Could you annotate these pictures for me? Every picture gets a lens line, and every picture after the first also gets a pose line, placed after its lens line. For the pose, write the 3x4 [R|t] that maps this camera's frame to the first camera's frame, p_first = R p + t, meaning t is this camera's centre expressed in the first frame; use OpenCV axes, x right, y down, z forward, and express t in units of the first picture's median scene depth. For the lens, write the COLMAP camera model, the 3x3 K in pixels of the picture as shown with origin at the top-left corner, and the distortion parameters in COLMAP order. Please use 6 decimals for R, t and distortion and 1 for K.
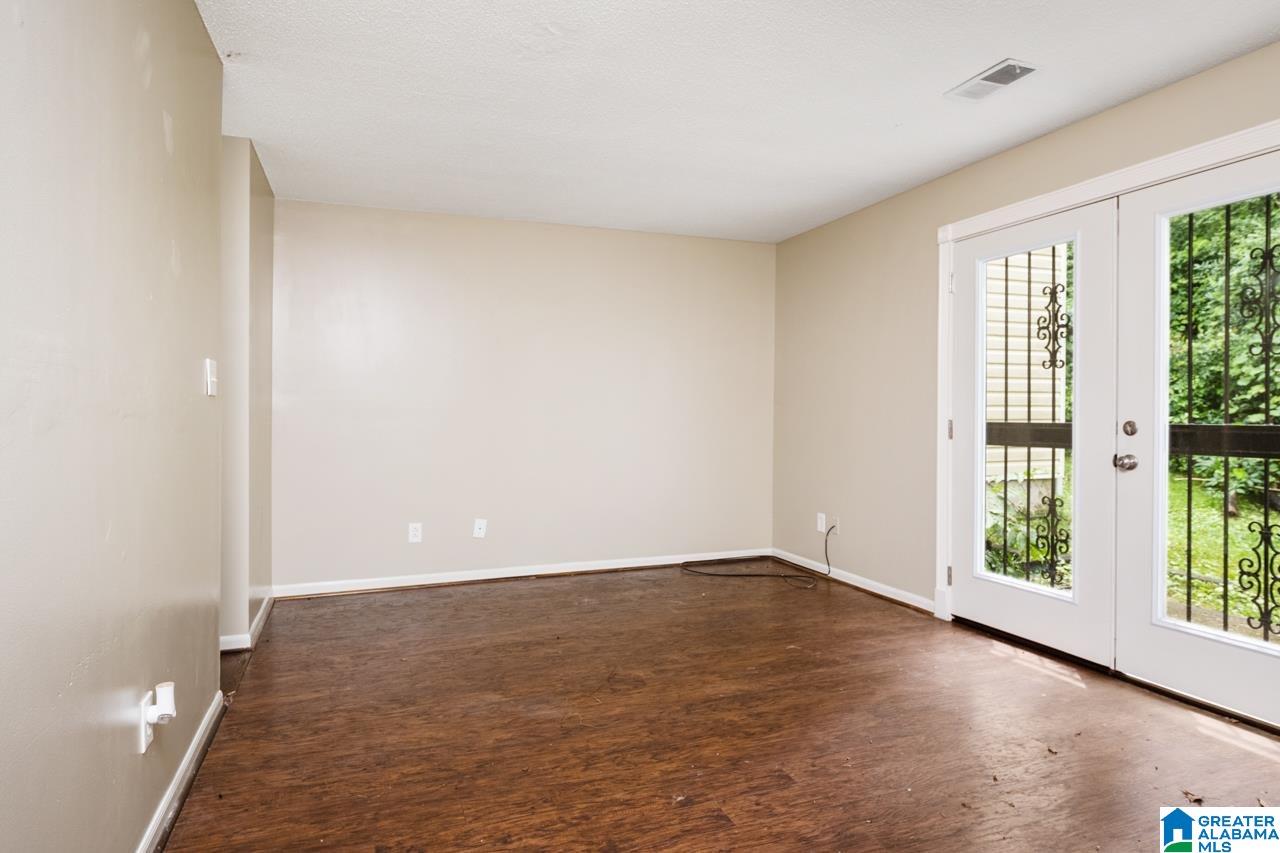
lens RADIAL K [[758.2, 0, 638.4], [0, 758.2, 420.0], [0, 0, 1]] dist [0.002910, 0.000075]
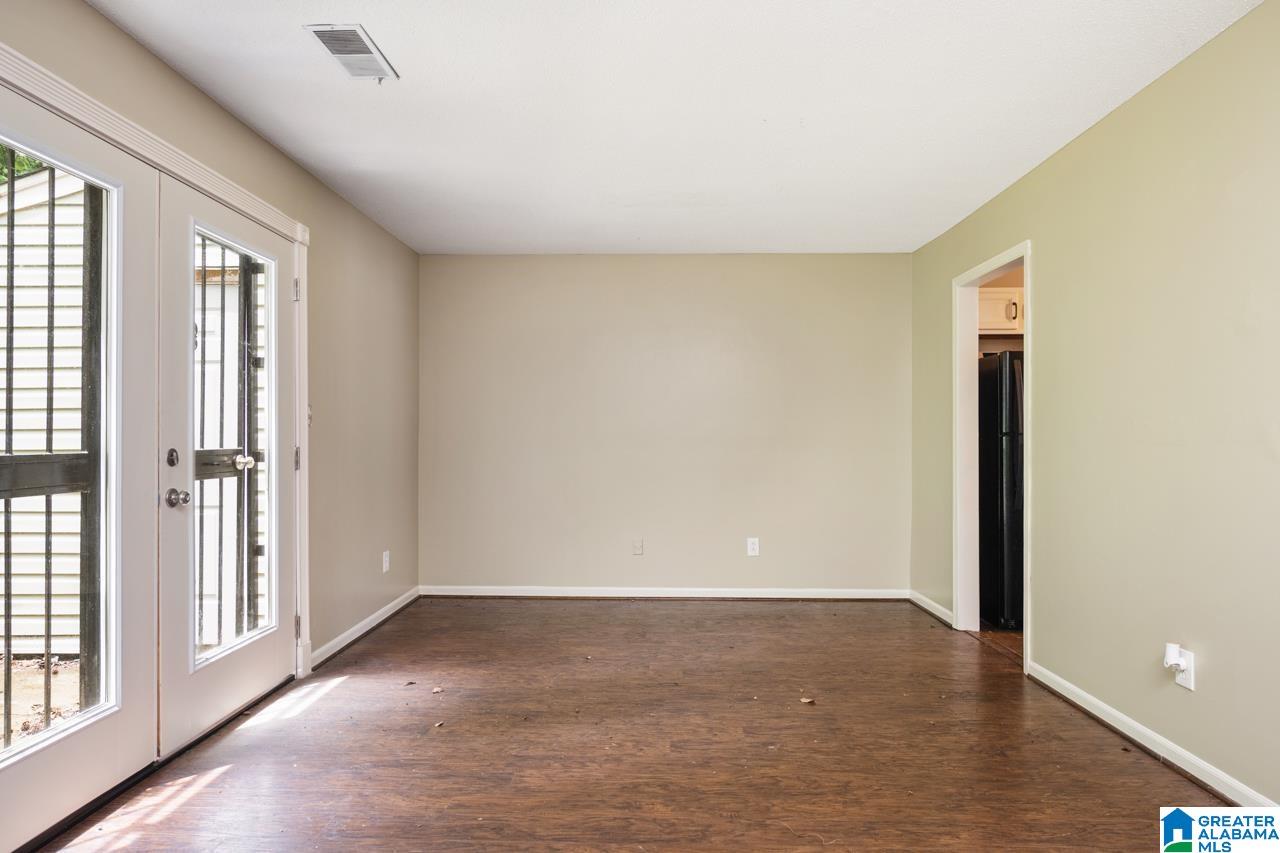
lens RADIAL K [[682.2, 0, 649.2], [0, 682.2, 430.0], [0, 0, 1]] dist [-0.000130, 0.000517]
pose [[-0.929109, 0.000802, 0.369805, -0.157153], [-0.000986, 0.999989, -0.004647, -0.020792], [-0.369805, -0.004682, -0.929098, 1.906519]]
